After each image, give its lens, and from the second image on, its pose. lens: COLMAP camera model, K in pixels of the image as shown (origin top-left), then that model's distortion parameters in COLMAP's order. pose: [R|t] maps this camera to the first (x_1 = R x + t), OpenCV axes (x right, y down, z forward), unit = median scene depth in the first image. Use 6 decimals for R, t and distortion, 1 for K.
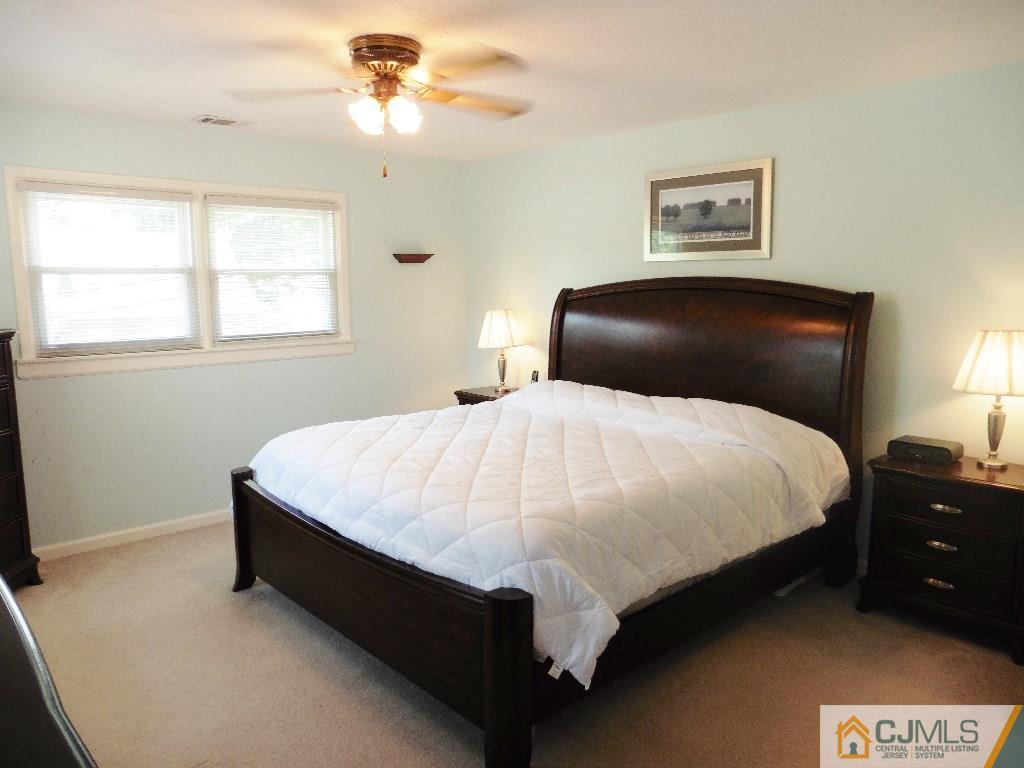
lens RADIAL K [[742.9, 0, 507.4], [0, 742.9, 386.7], [0, 0, 1]] dist [-0.034192, 0.011713]
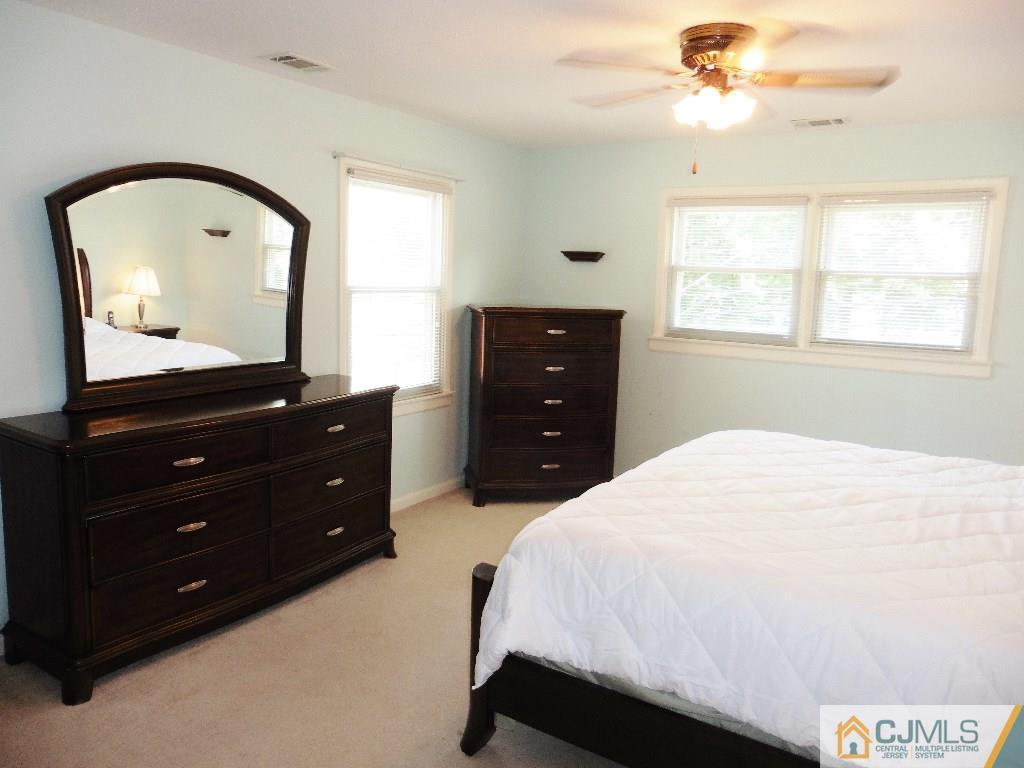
lens RADIAL K [[742.9, 0, 507.2], [0, 742.9, 380.3], [0, 0, 1]] dist [-0.034192, 0.011713]
pose [[0.245342, 0.147245, -0.958189, 0.483792], [-0.160663, 0.980906, 0.109598, -0.054226], [0.956031, 0.127057, 0.264314, 0.349189]]
